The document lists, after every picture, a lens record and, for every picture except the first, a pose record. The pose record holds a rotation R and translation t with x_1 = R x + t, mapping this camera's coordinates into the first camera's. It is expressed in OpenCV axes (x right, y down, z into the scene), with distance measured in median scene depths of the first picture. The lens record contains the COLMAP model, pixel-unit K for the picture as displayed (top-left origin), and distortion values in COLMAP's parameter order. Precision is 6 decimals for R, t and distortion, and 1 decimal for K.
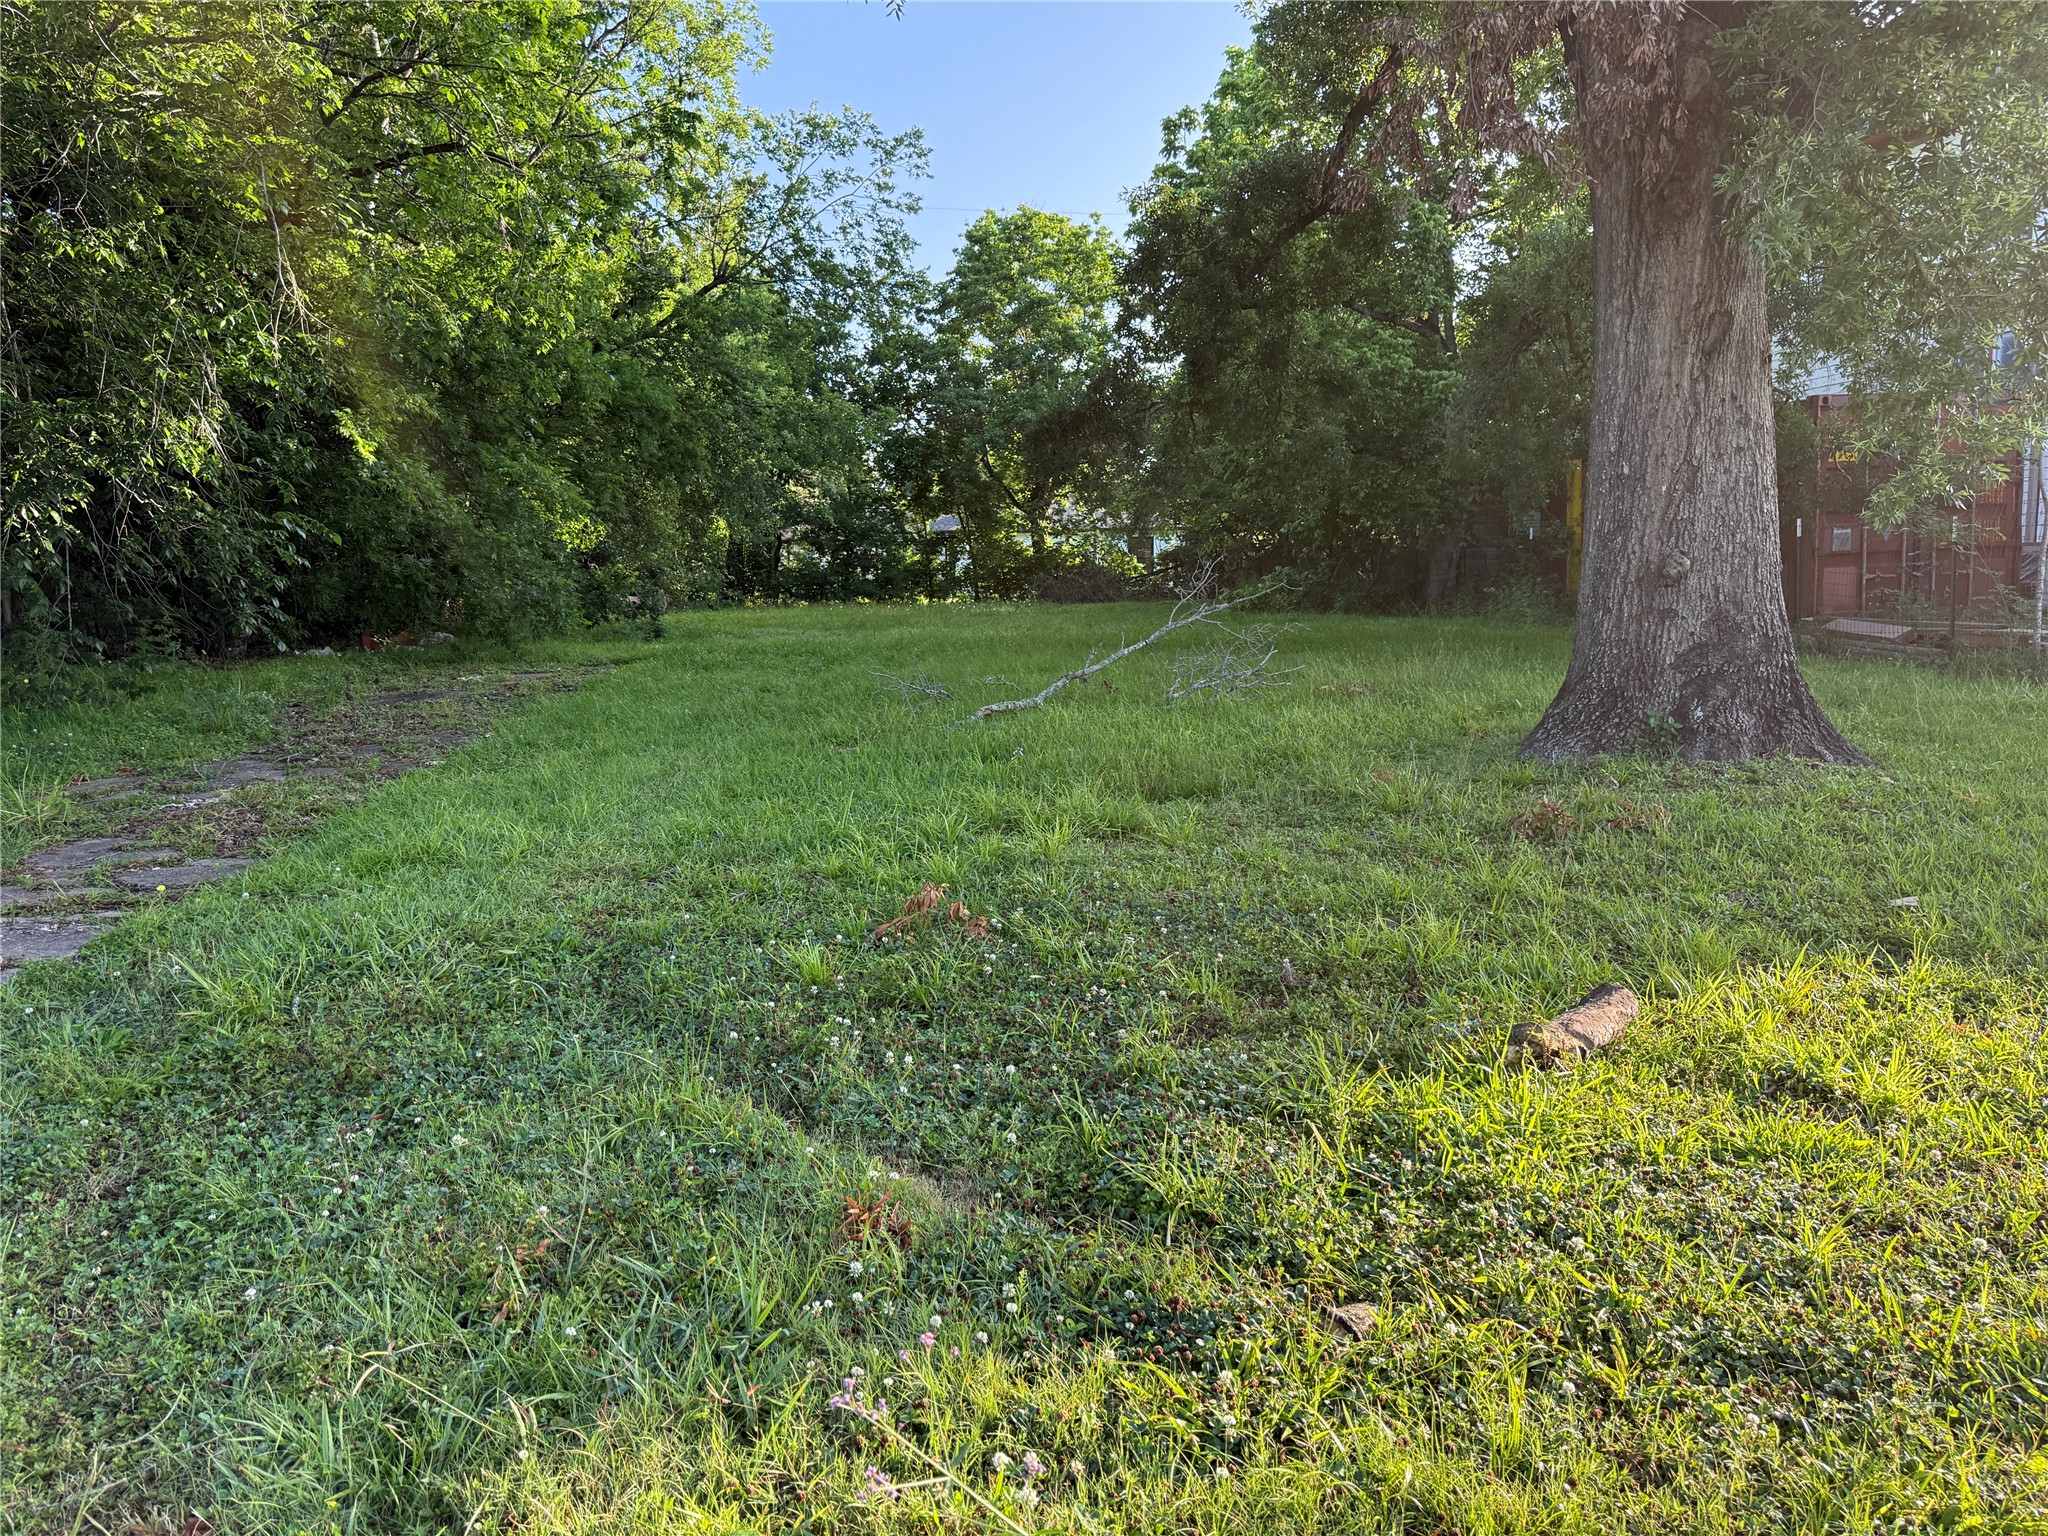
lens RADIAL K [[1503.8, 0, 1028.9], [0, 1503.8, 767.2], [0, 0, 1]] dist [0.158939, -0.304397]
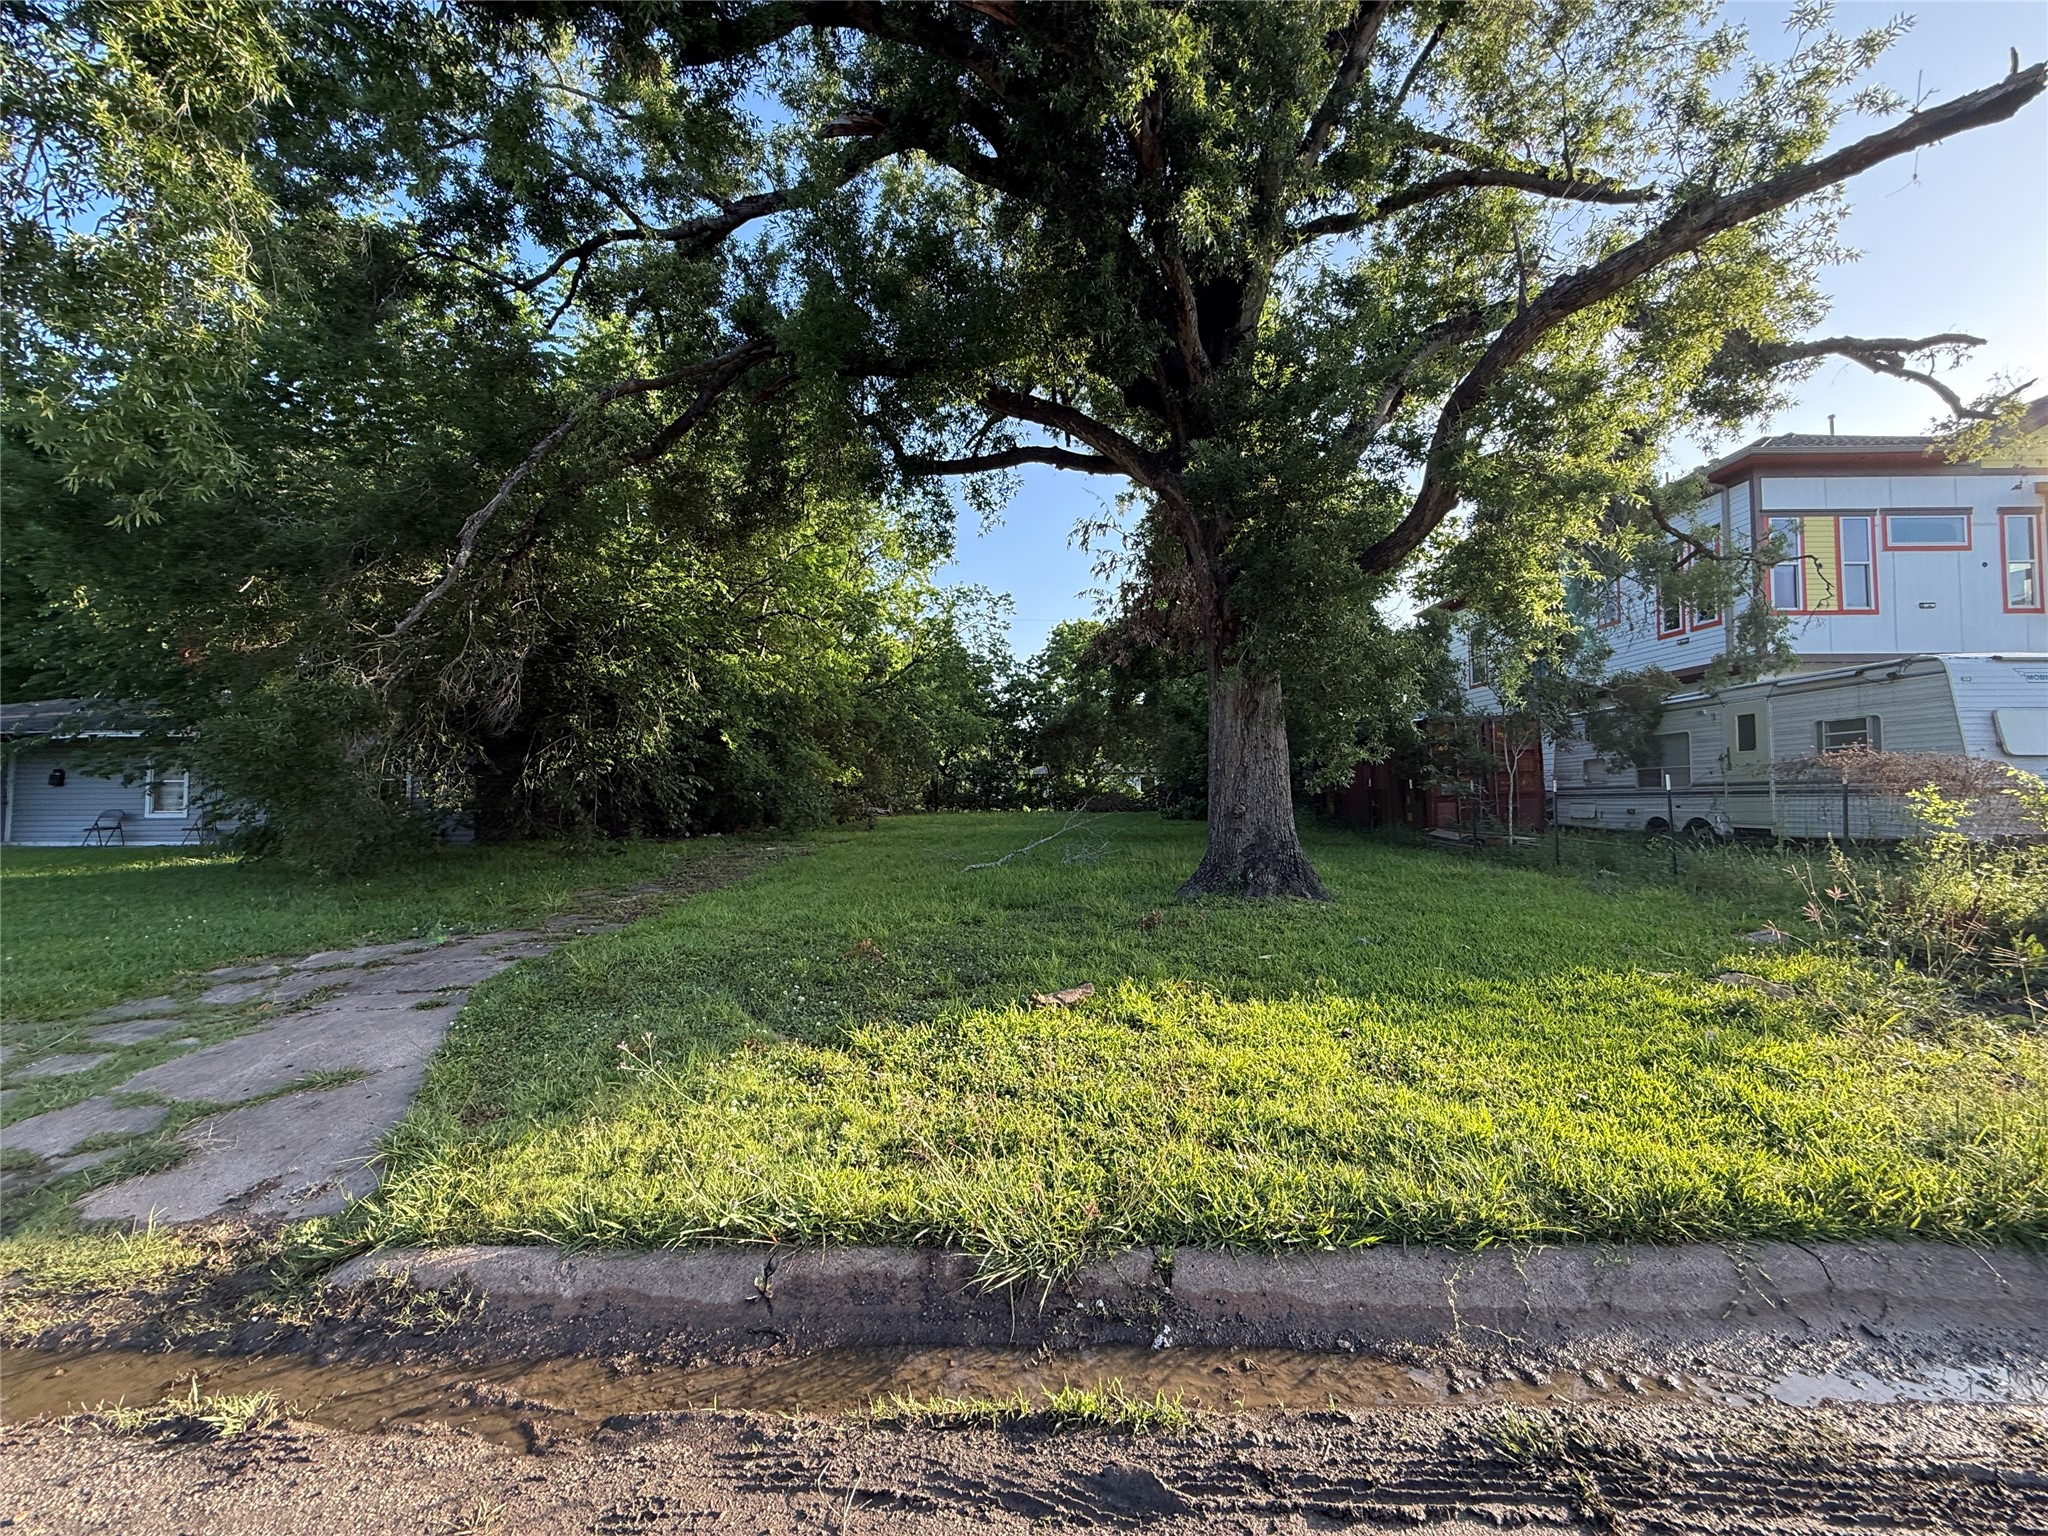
lens RADIAL K [[810.5, 0, 1018.1], [0, 810.5, 769.0], [0, 0, 1]] dist [0.000602, -0.000233]
pose [[0.993484, 0.004352, -0.113891, 0.118104], [-0.022201, 0.987520, -0.155923, 0.001698], [0.111791, 0.157436, 0.981181, -0.110858]]
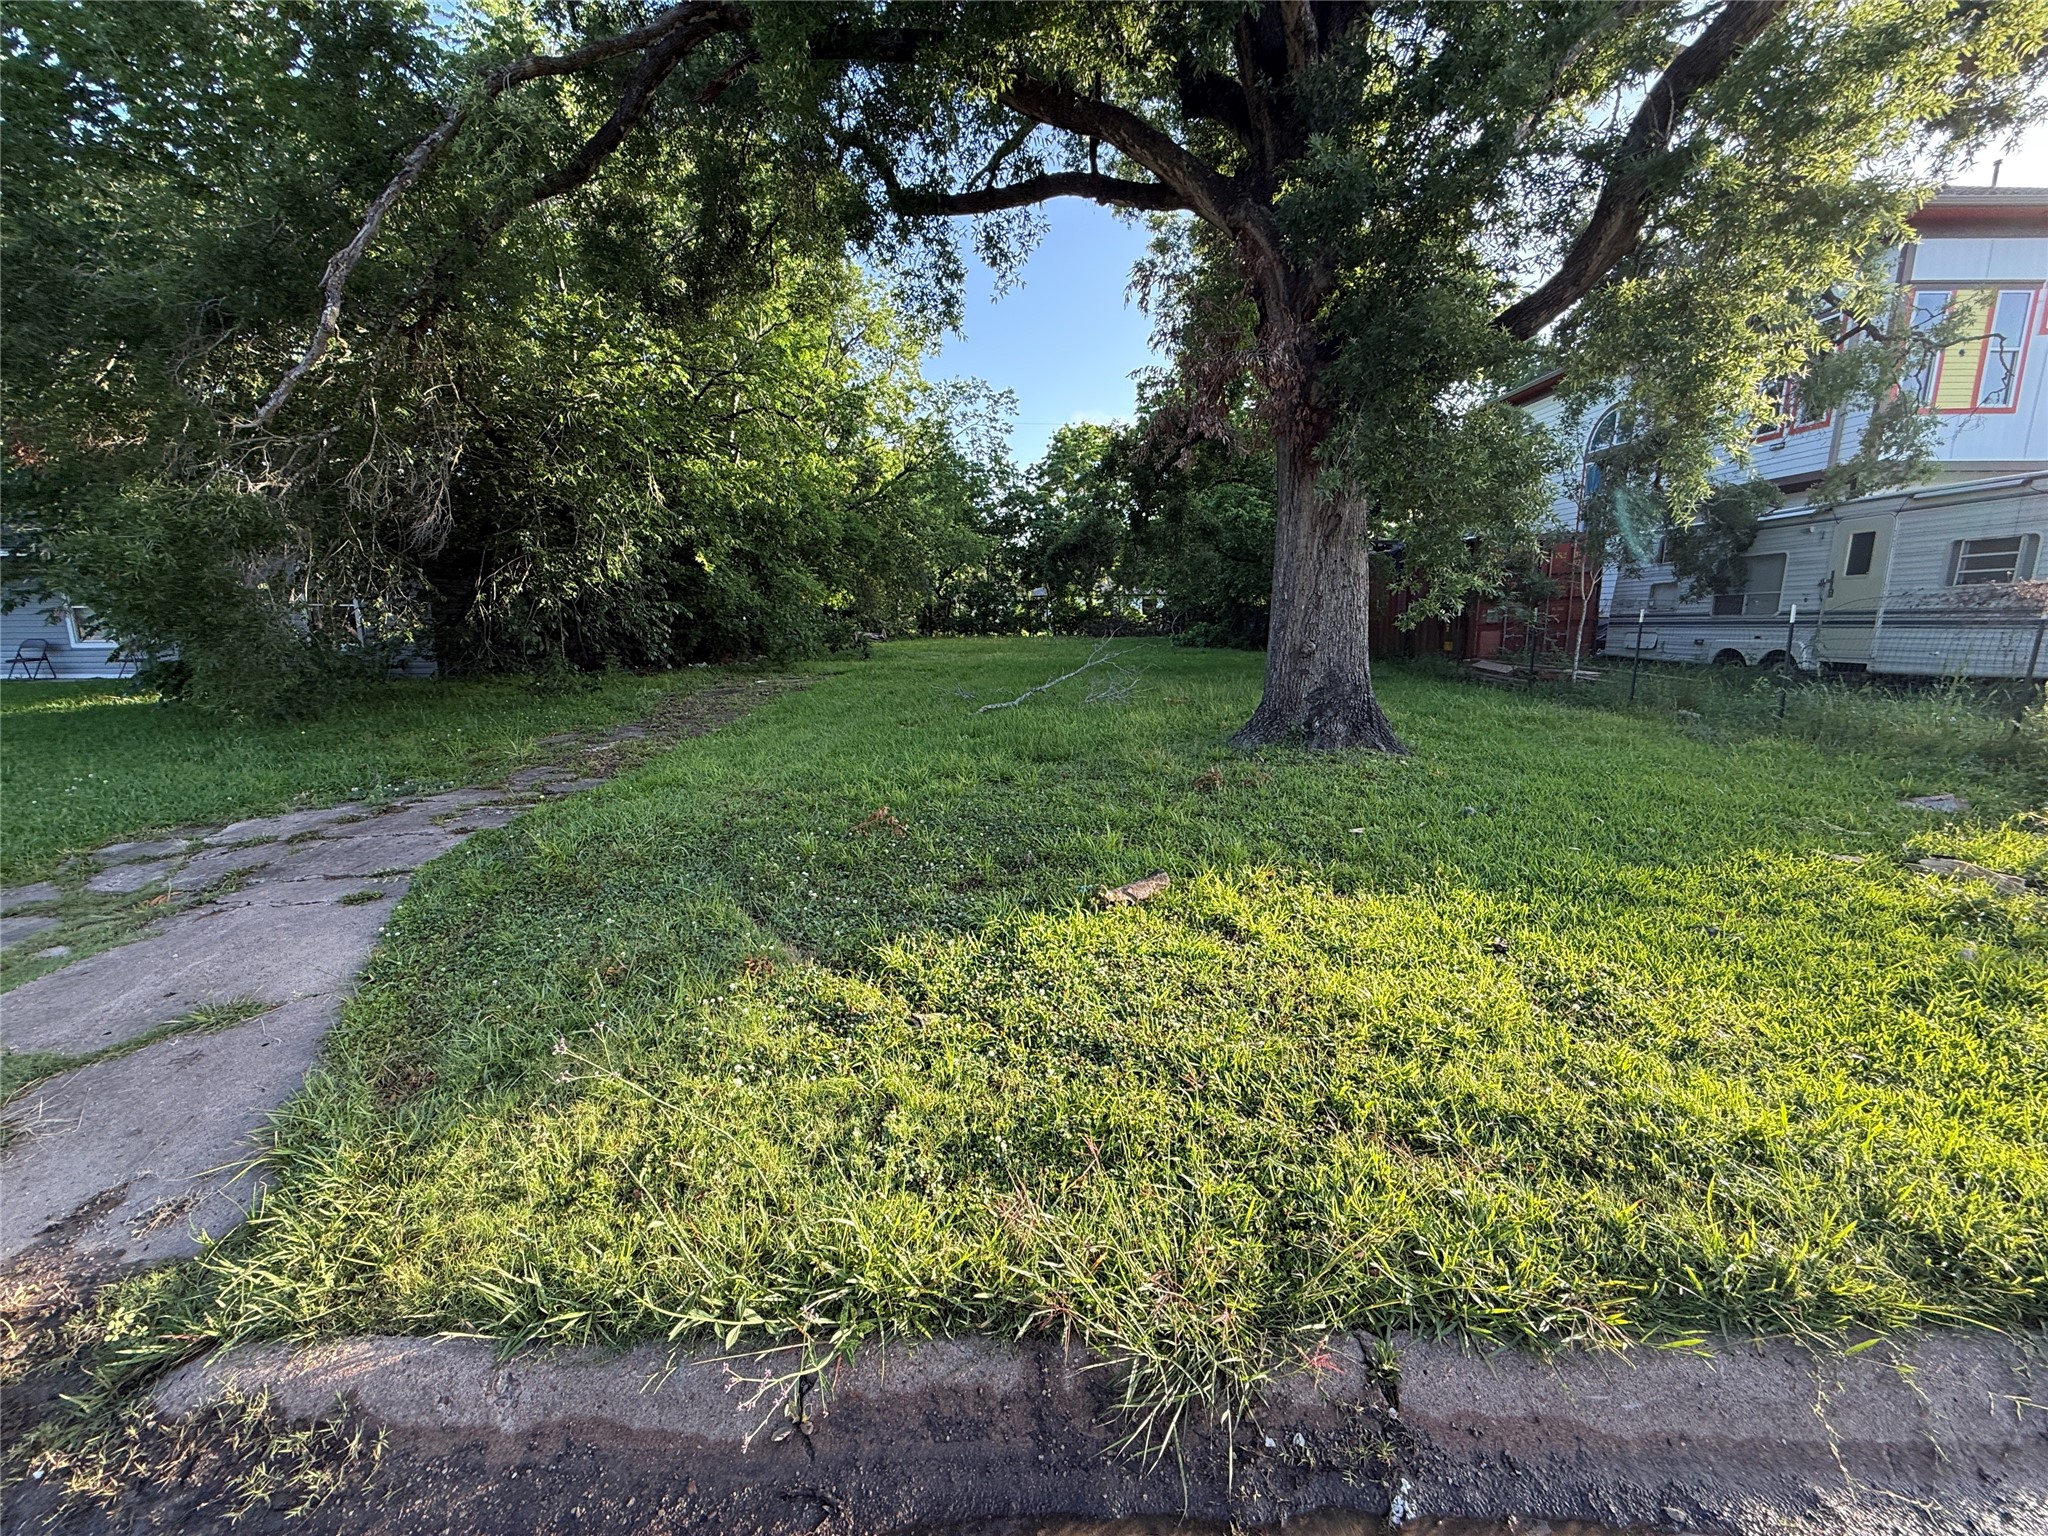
lens RADIAL K [[810.5, 0, 1018.1], [0, 810.5, 769.0], [0, 0, 1]] dist [0.000602, -0.000233]
pose [[0.994609, 0.027141, -0.100081, 0.083112], [-0.021040, 0.997884, 0.061521, -0.016971], [0.101539, -0.059084, 0.993076, -0.031568]]
